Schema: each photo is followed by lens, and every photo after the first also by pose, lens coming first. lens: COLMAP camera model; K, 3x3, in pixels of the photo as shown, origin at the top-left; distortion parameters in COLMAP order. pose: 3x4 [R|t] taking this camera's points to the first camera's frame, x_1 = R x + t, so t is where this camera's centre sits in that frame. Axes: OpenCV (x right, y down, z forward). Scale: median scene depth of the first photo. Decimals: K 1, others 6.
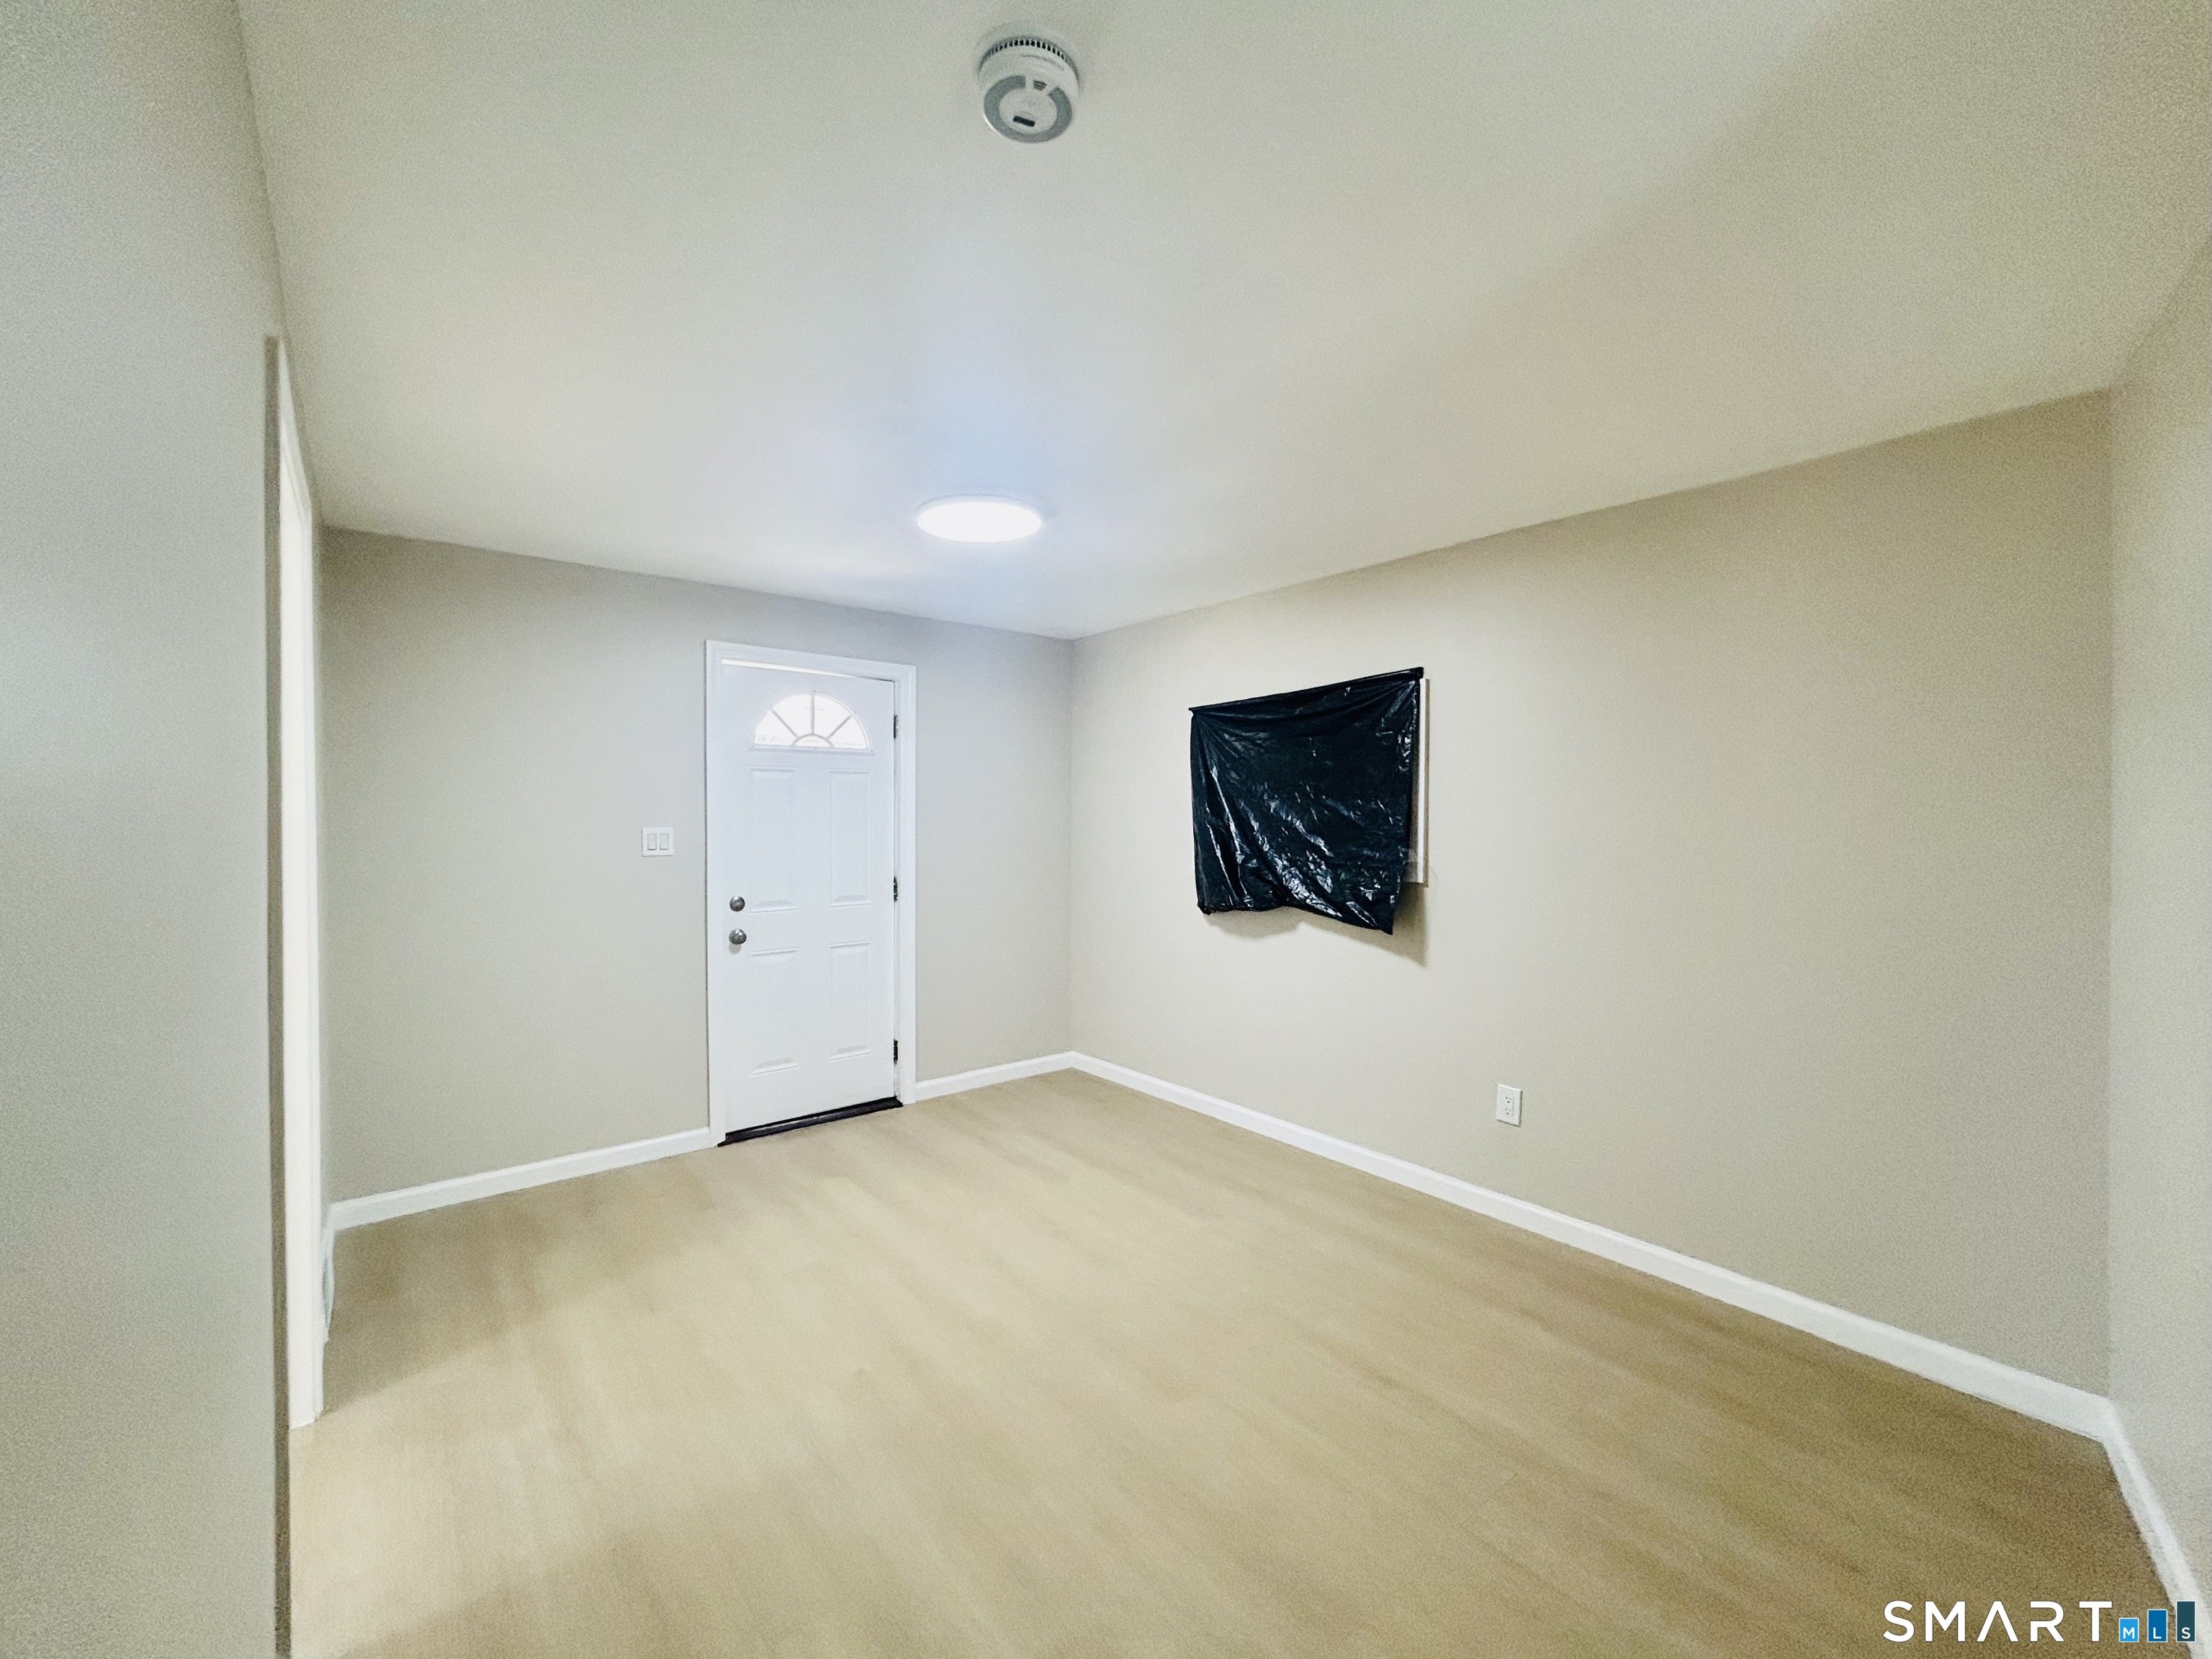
lens RADIAL K [[895.9, 0, 1104.3], [0, 895.9, 826.8], [0, 0, 1]] dist [-0.000074, -0.000049]
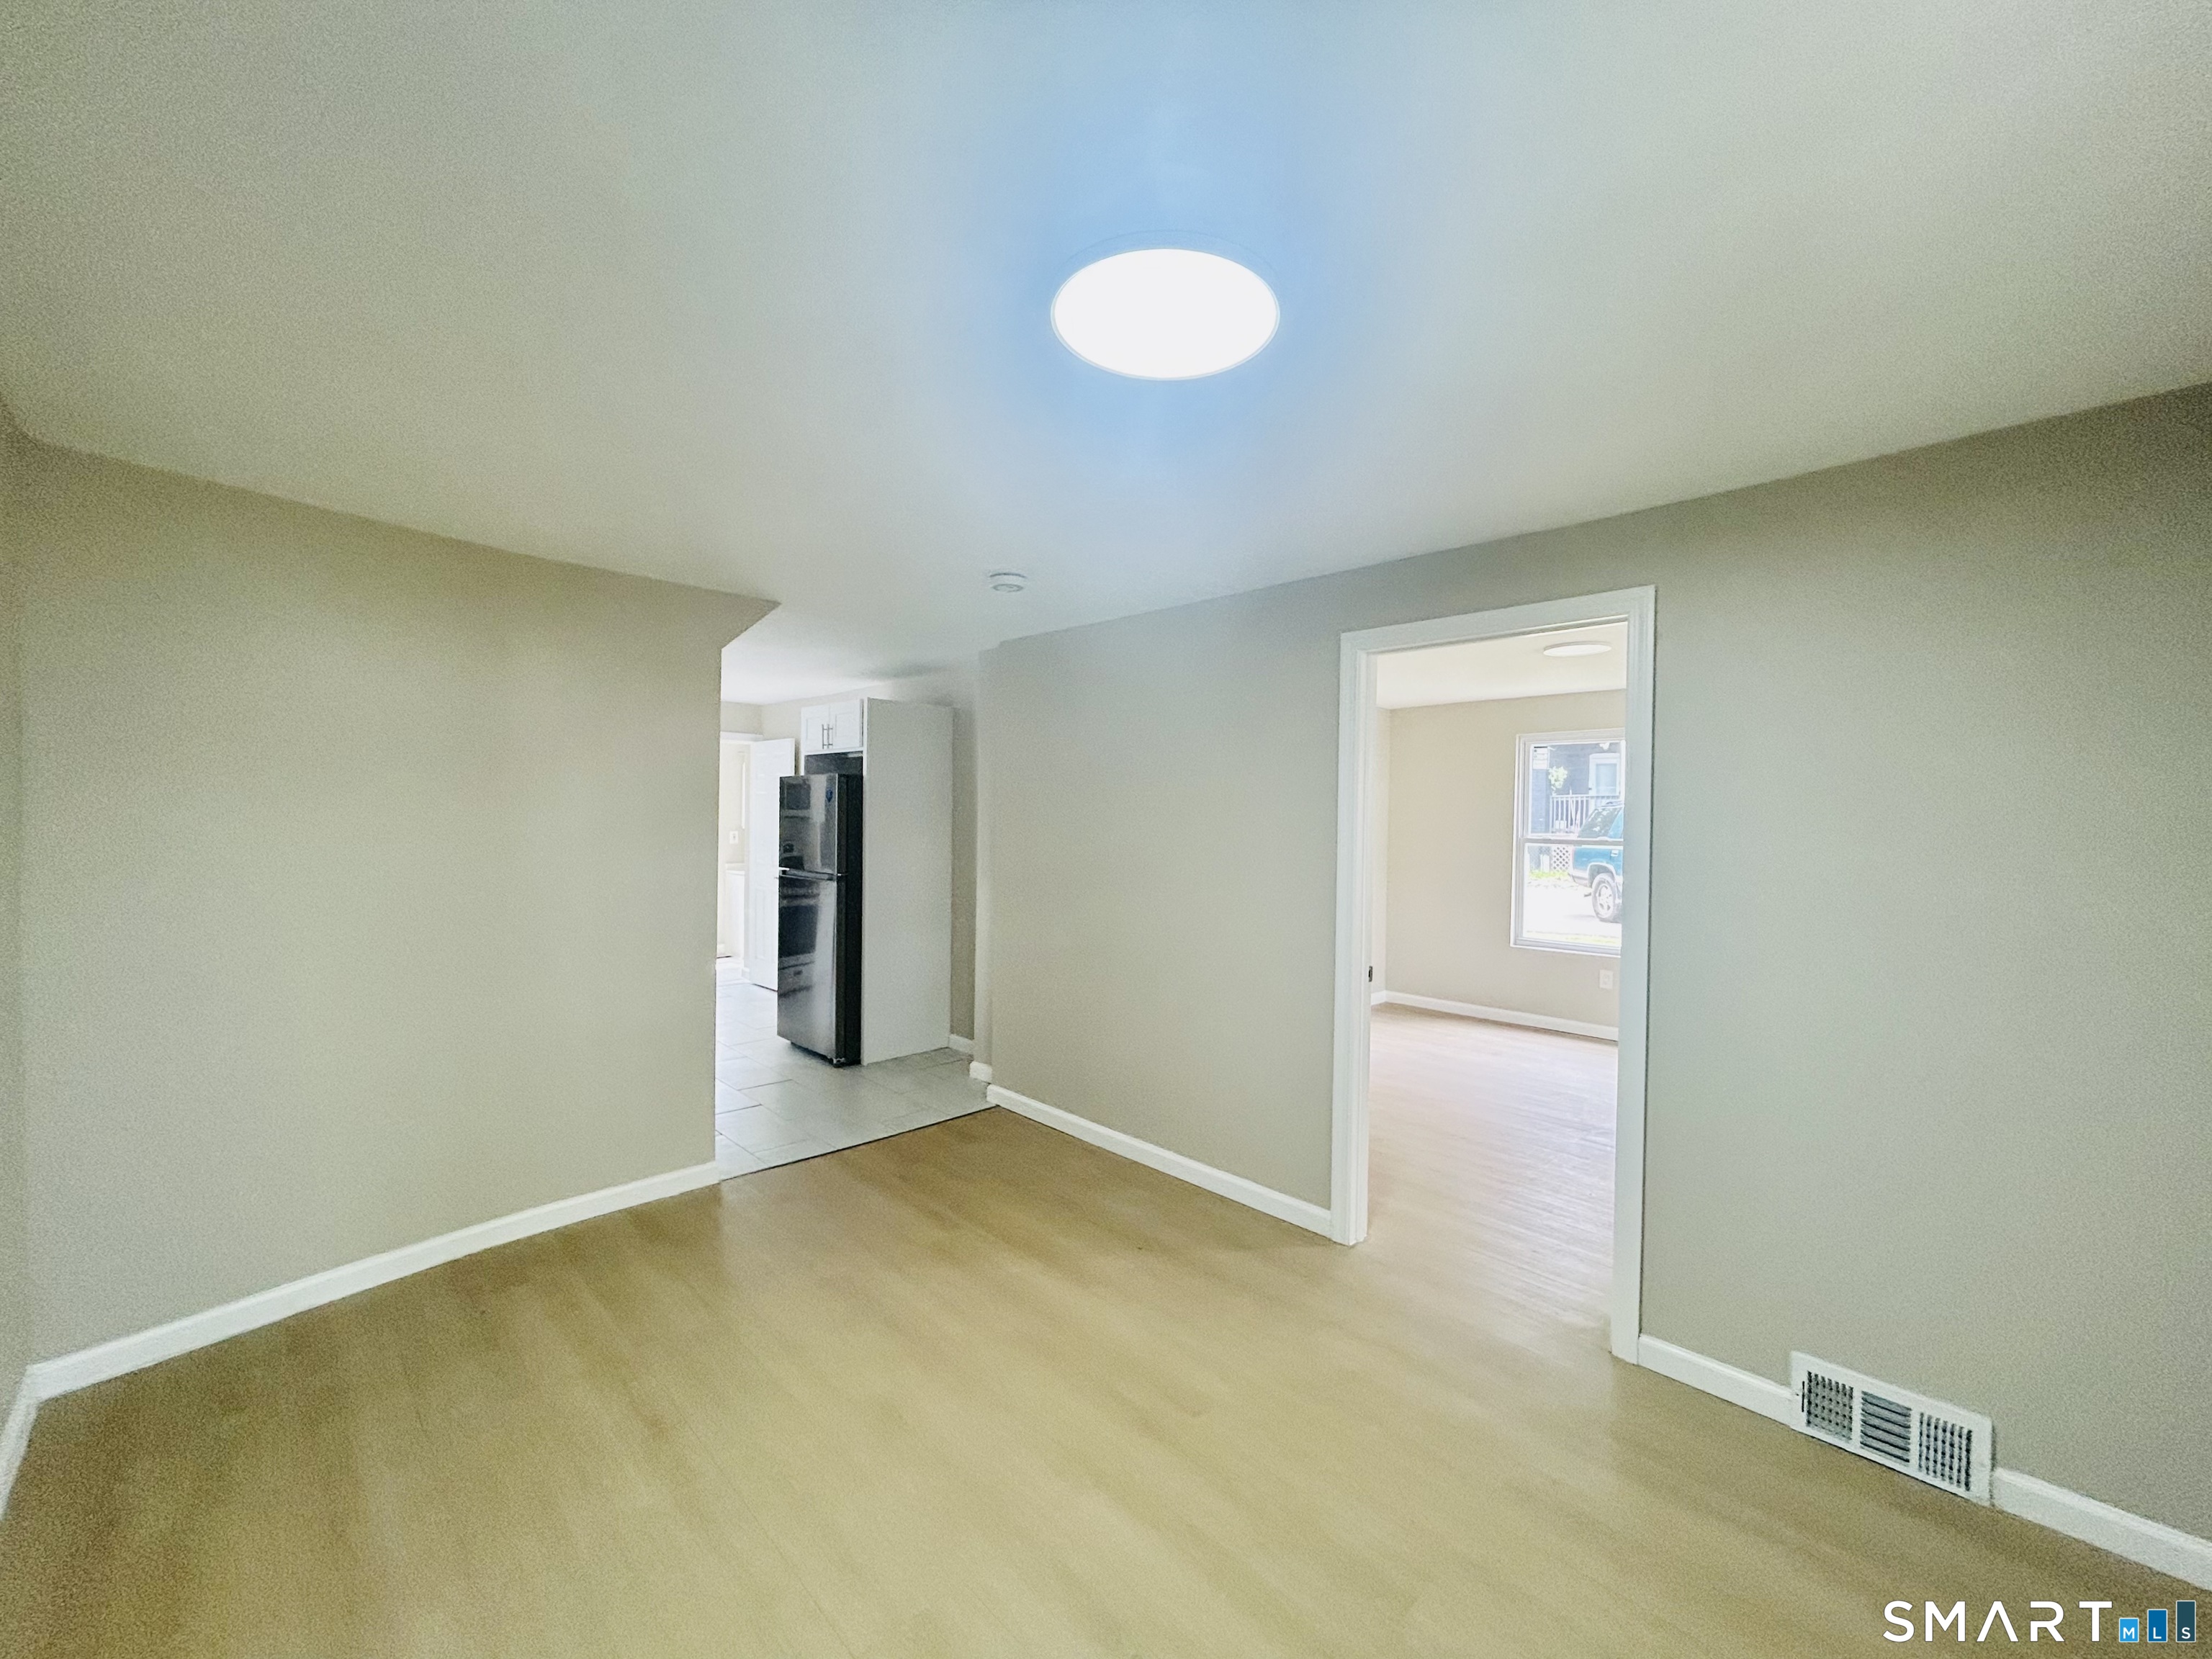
lens RADIAL K [[928.3, 0, 1102.4], [0, 928.3, 833.7], [0, 0, 1]] dist [0.001069, 0.000154]
pose [[-0.998169, -0.011686, -0.059346, -0.061873], [-0.013593, 0.999401, 0.031832, -0.034879], [0.058938, 0.032581, -0.997730, 1.185423]]
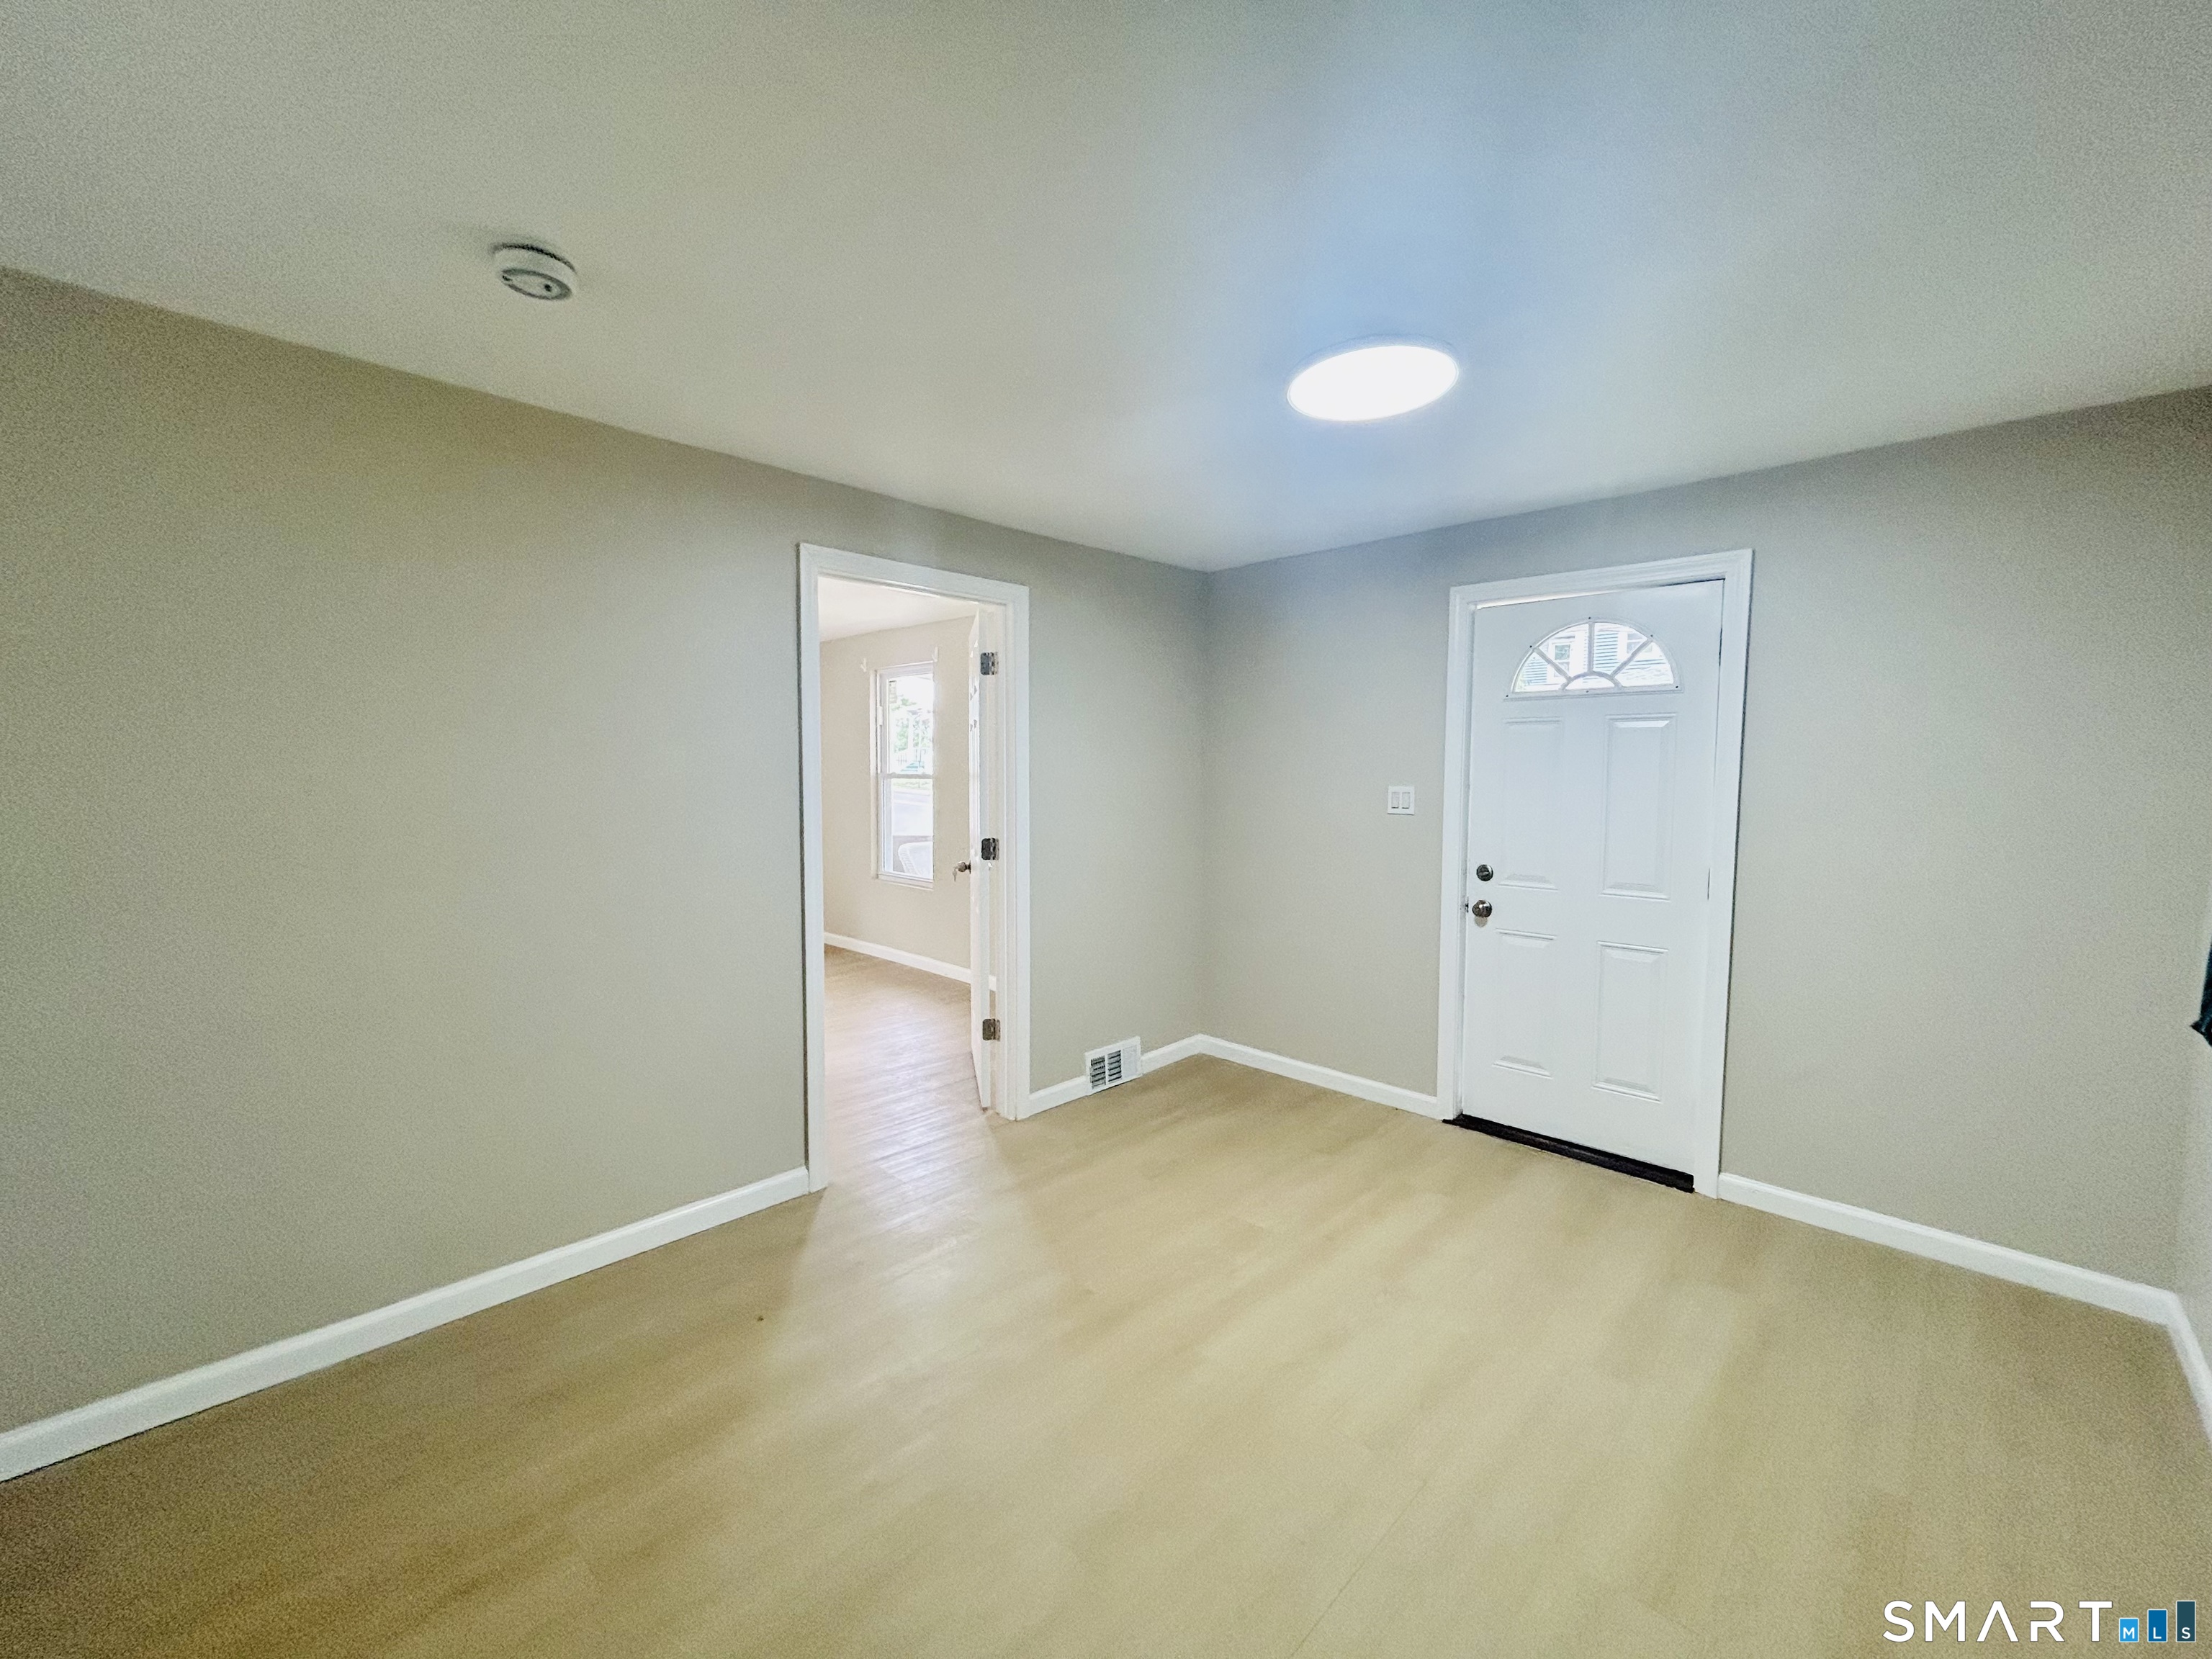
lens RADIAL K [[895.9, 0, 1104.3], [0, 895.9, 826.8], [0, 0, 1]] dist [-0.000074, -0.000049]
pose [[0.106879, 0.065516, -0.992111, 0.455645], [-0.015783, 0.997813, 0.064192, -0.012603], [0.994147, 0.008798, 0.107679, 0.531746]]
